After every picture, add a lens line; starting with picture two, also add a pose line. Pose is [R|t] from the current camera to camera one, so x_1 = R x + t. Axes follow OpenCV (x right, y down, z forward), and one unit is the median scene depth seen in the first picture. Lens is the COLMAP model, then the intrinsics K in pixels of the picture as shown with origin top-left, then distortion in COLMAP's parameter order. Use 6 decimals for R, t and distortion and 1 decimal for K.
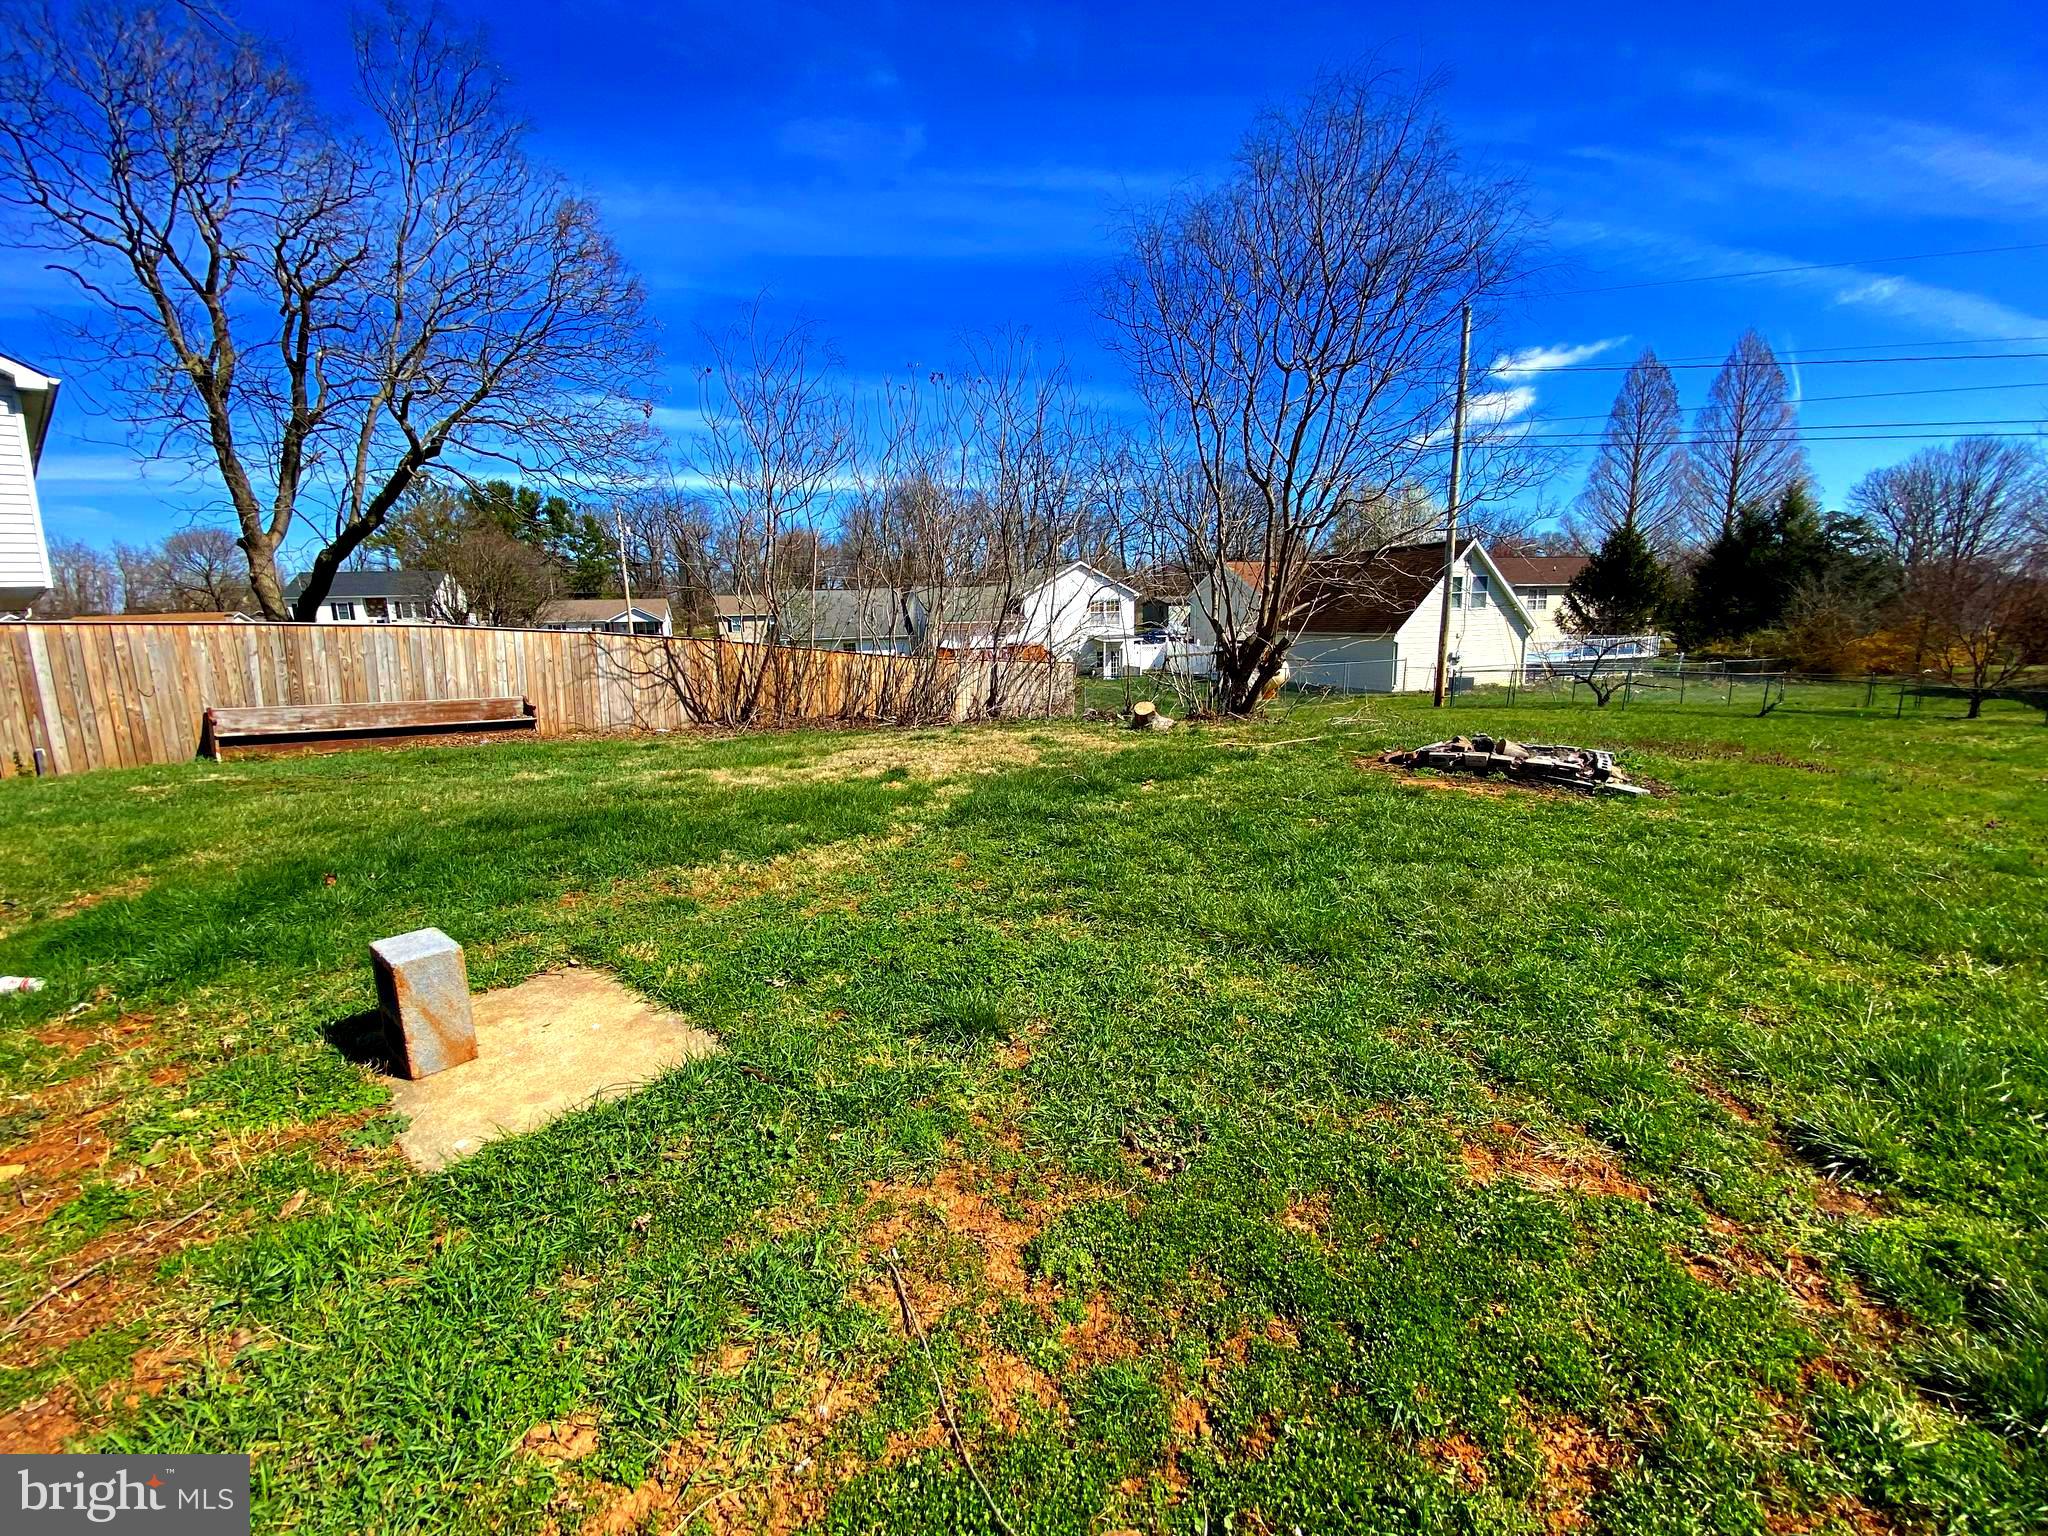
lens RADIAL K [[825.4, 0, 1019.1], [0, 825.4, 757.4], [0, 0, 1]] dist [-0.002495, -0.007270]
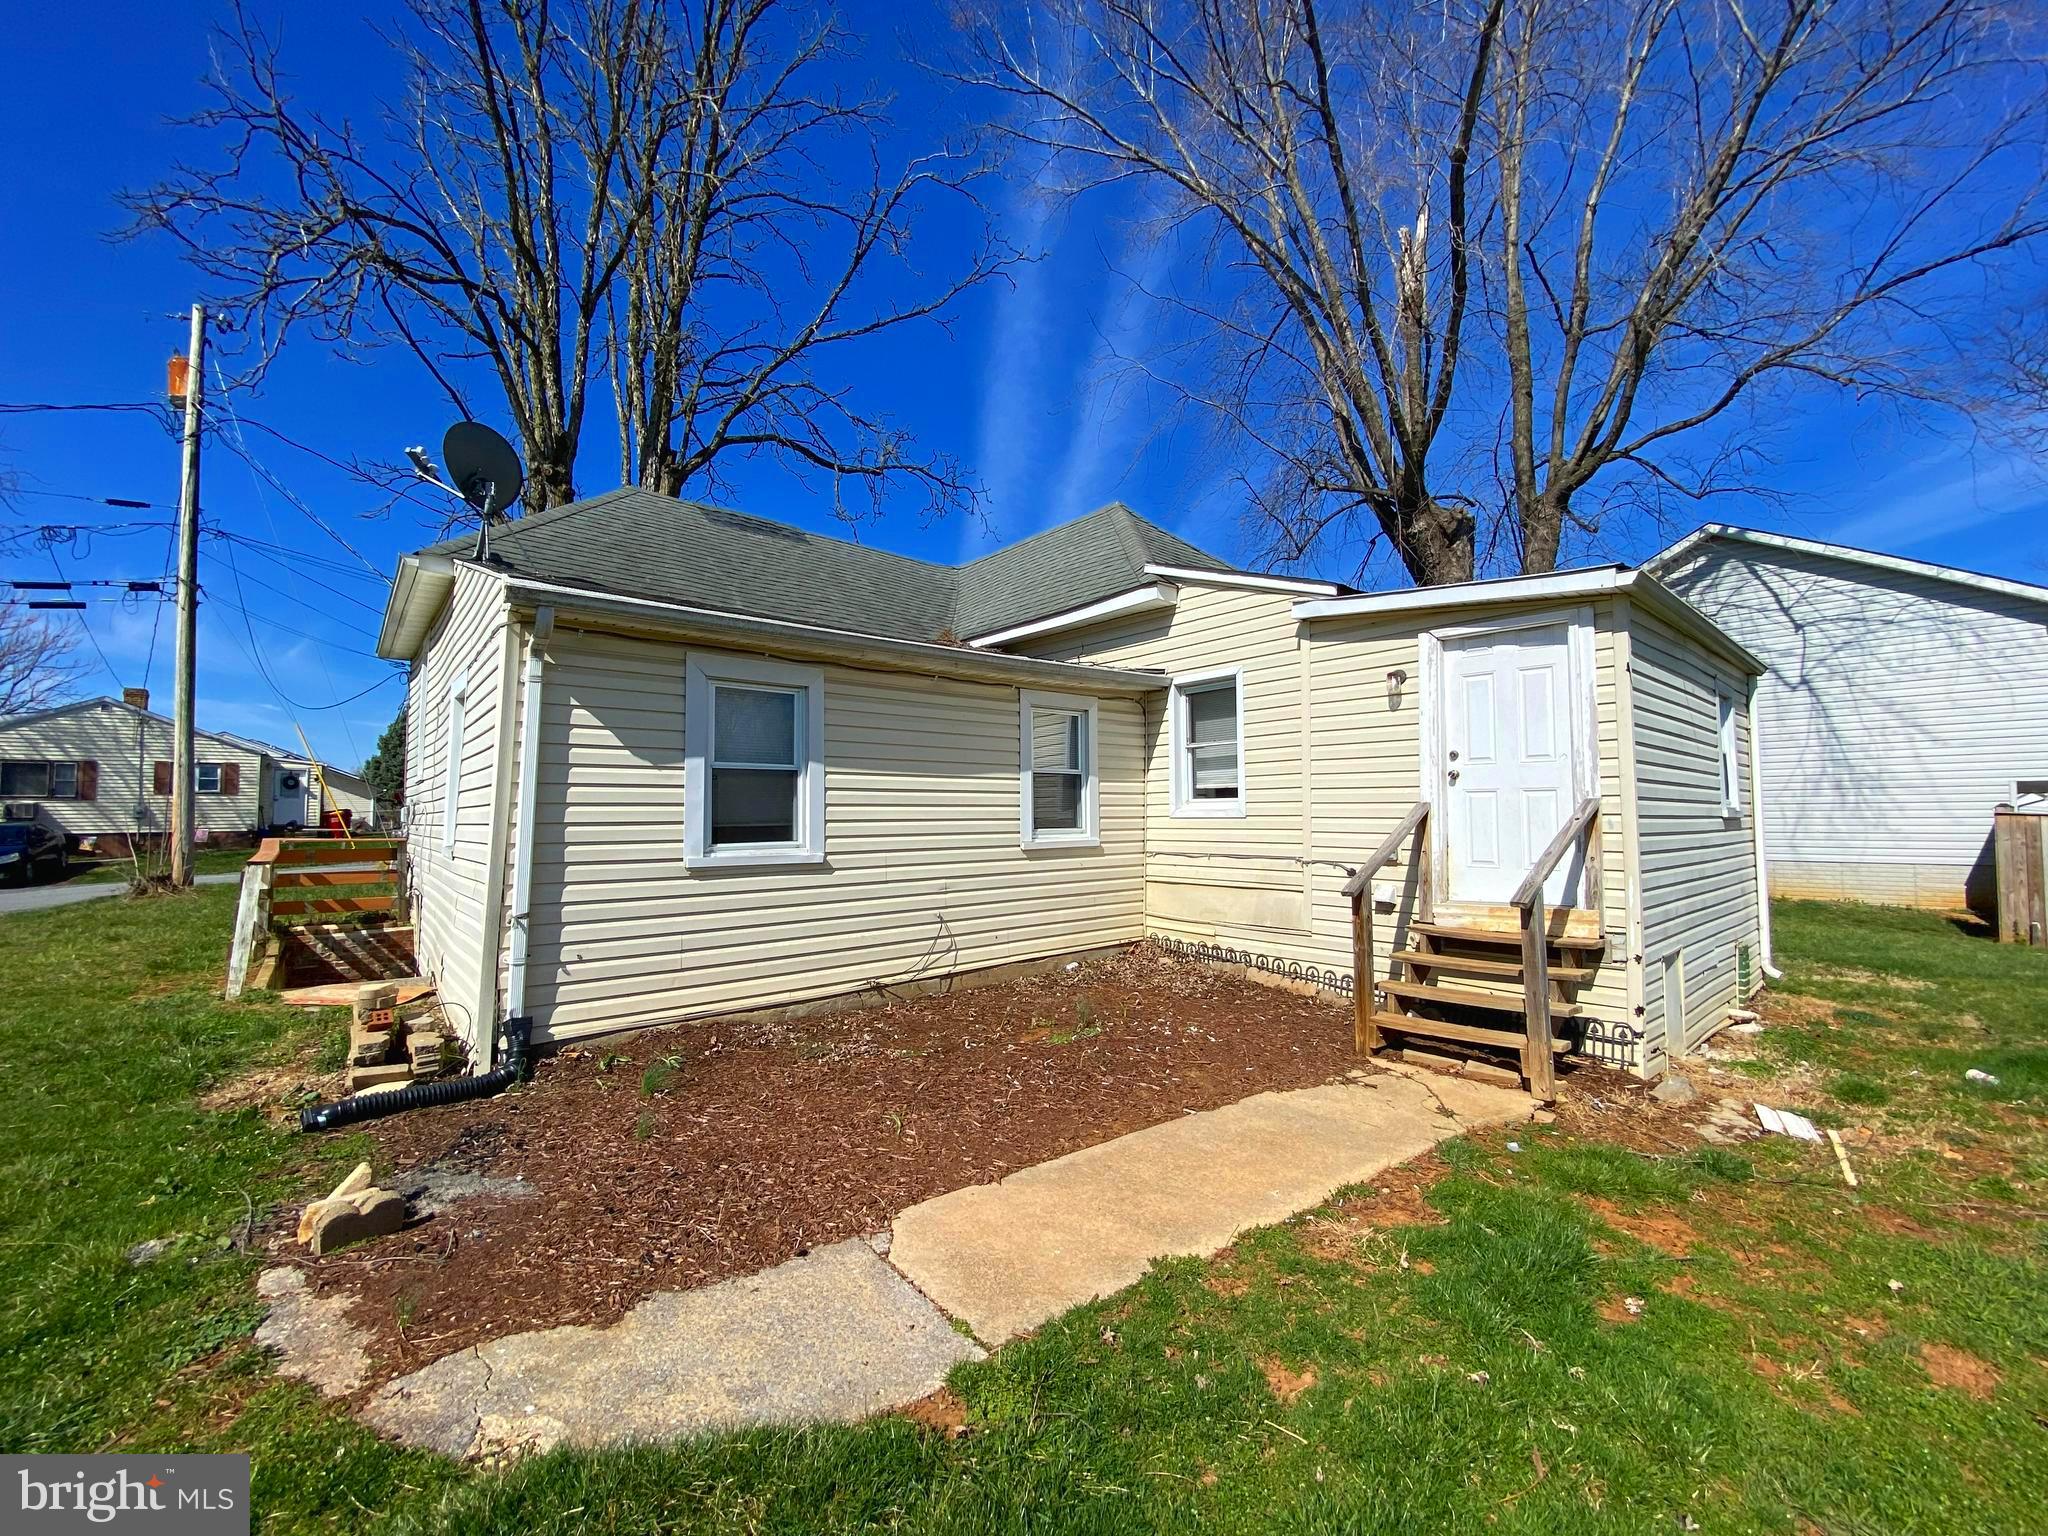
lens RADIAL K [[825.4, 0, 1026.6], [0, 825.4, 770.6], [0, 0, 1]] dist [-0.002495, -0.007270]
pose [[-0.212980, -0.028133, -0.976651, 0.228557], [-0.160324, 0.987043, 0.006530, -0.001239], [0.963813, 0.157971, -0.214731, -0.176224]]
